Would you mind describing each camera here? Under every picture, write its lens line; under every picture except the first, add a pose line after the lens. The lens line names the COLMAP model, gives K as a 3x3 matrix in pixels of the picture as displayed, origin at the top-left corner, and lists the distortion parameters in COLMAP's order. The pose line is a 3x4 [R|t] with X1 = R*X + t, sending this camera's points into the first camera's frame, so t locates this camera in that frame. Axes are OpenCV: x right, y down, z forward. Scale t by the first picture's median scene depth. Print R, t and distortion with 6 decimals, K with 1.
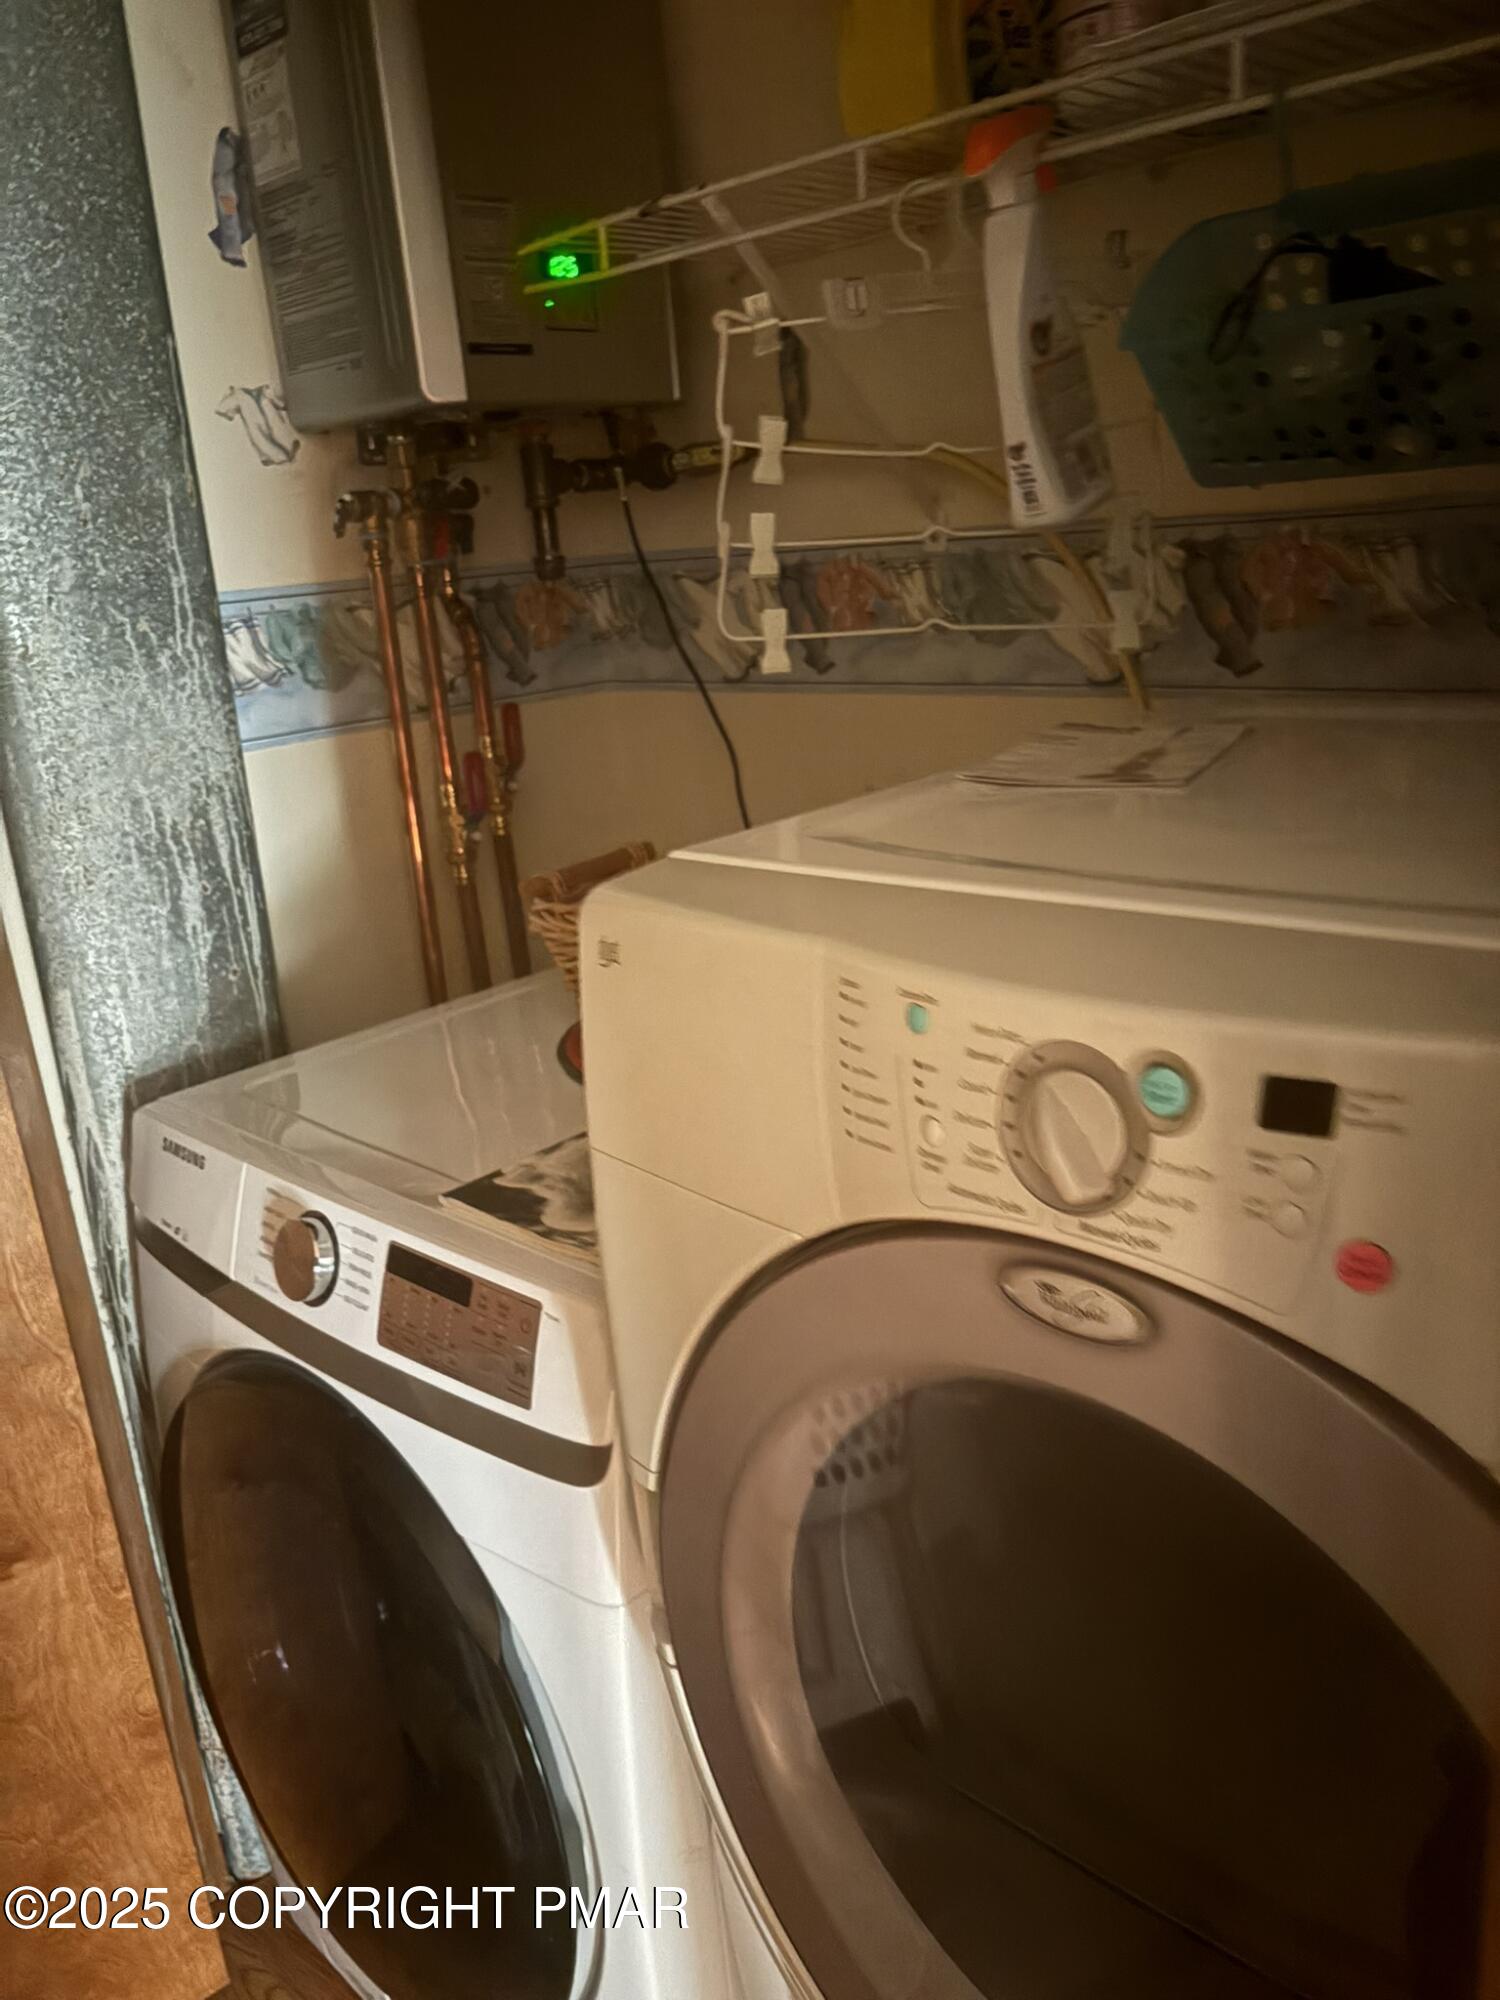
lens RADIAL K [[1514.7, 0, 738.9], [0, 1514.7, 998.0], [0, 0, 1]] dist [0.030602, -0.027027]
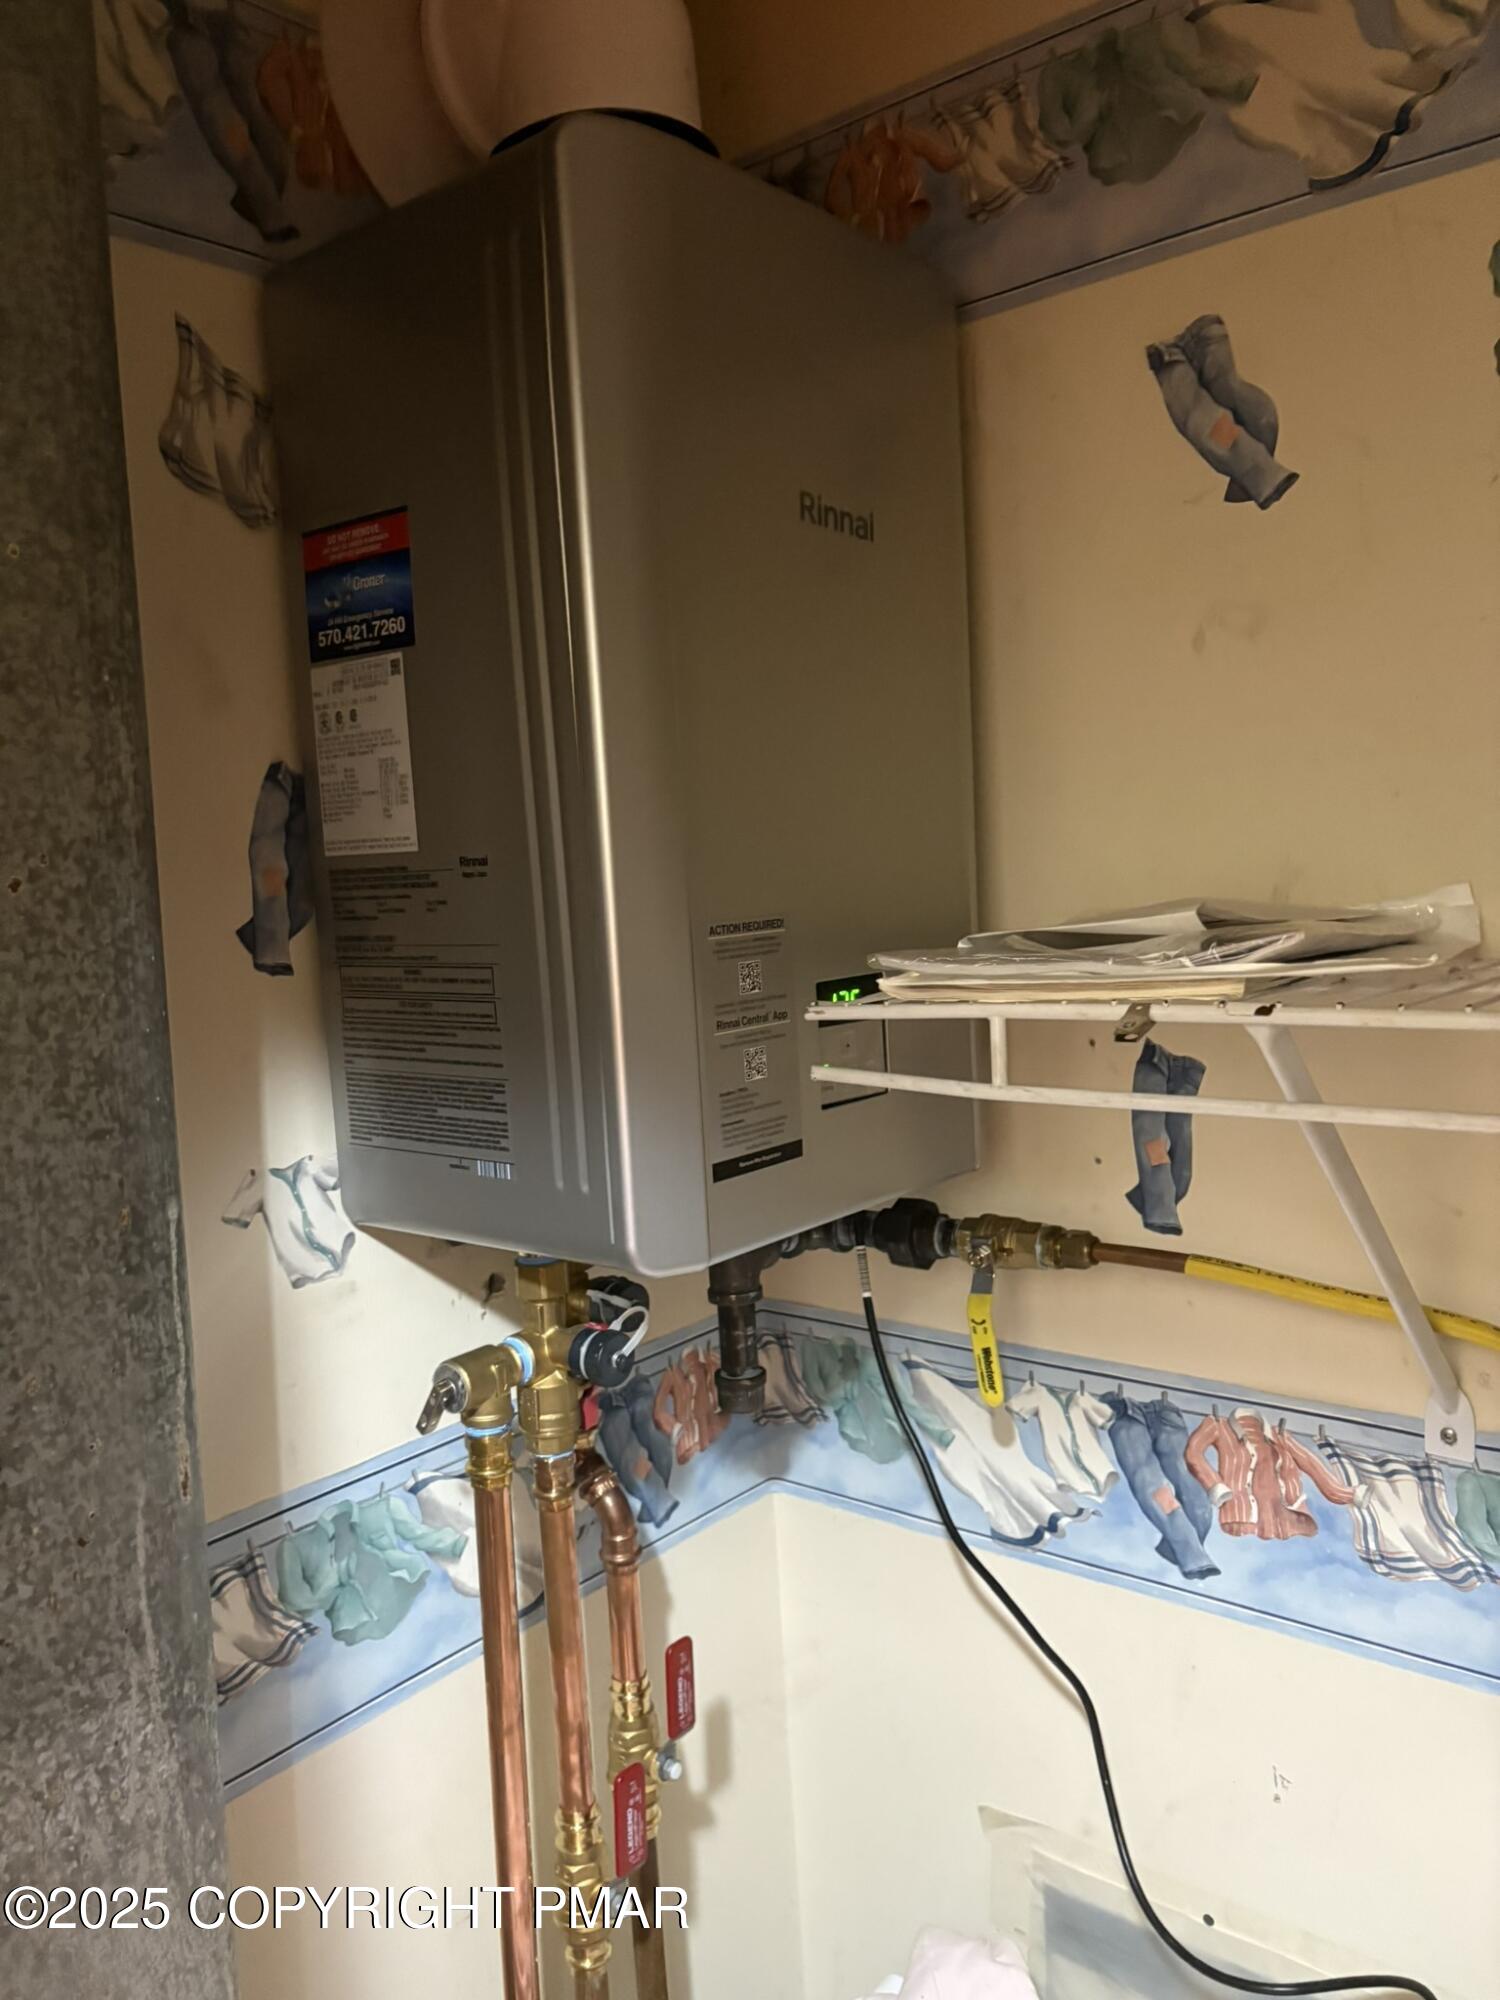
lens RADIAL K [[1514.7, 0, 759.4], [0, 1514.7, 1006.3], [0, 0, 1]] dist [0.030602, -0.027027]
pose [[0.995366, 0.017820, 0.094494, -0.199352], [0.000977, 0.980755, -0.195240, -0.353215], [-0.096155, 0.194427, 0.976193, 0.412969]]
